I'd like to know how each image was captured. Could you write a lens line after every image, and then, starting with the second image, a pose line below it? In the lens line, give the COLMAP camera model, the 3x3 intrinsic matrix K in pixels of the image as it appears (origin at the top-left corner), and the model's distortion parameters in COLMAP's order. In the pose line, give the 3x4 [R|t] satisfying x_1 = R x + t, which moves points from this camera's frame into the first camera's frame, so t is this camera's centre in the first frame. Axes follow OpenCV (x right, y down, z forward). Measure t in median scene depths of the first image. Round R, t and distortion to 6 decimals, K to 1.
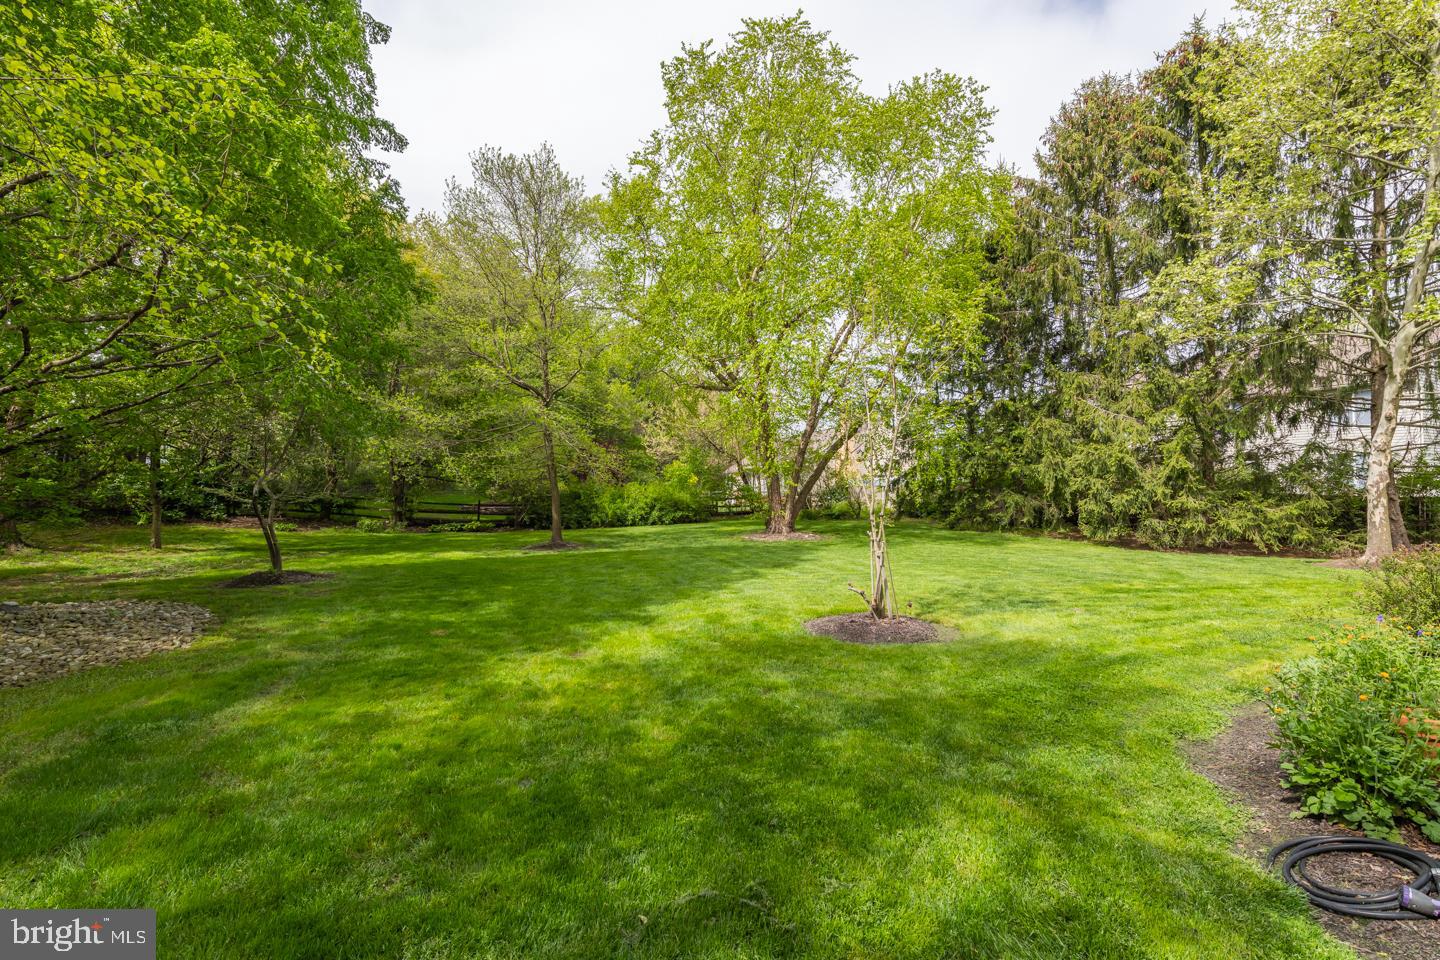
lens RADIAL K [[639.0, 0, 720.0], [0, 639.0, 480.0], [0, 0, 1]] dist [-0.000445, 0.000211]
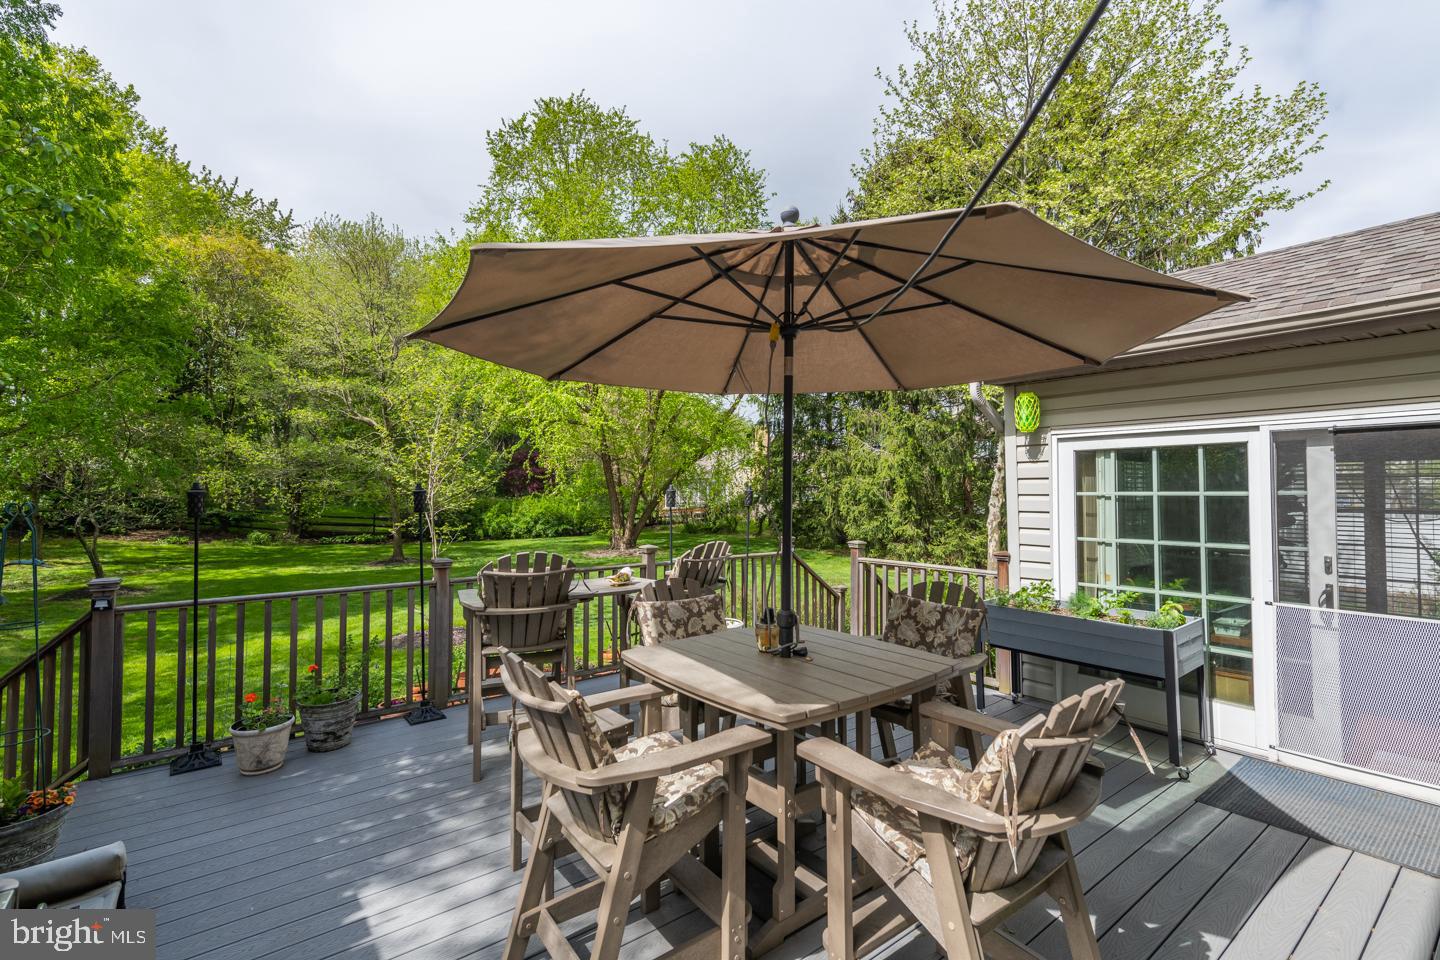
lens RADIAL K [[639.0, 0, 720.0], [0, 639.0, 480.0], [0, 0, 1]] dist [-0.000445, 0.000211]
pose [[0.999982, 0.005921, -0.000485, 0.238990], [-0.005922, 0.999980, -0.002116, -0.030944], [0.000473, 0.002119, 0.999998, -0.093767]]
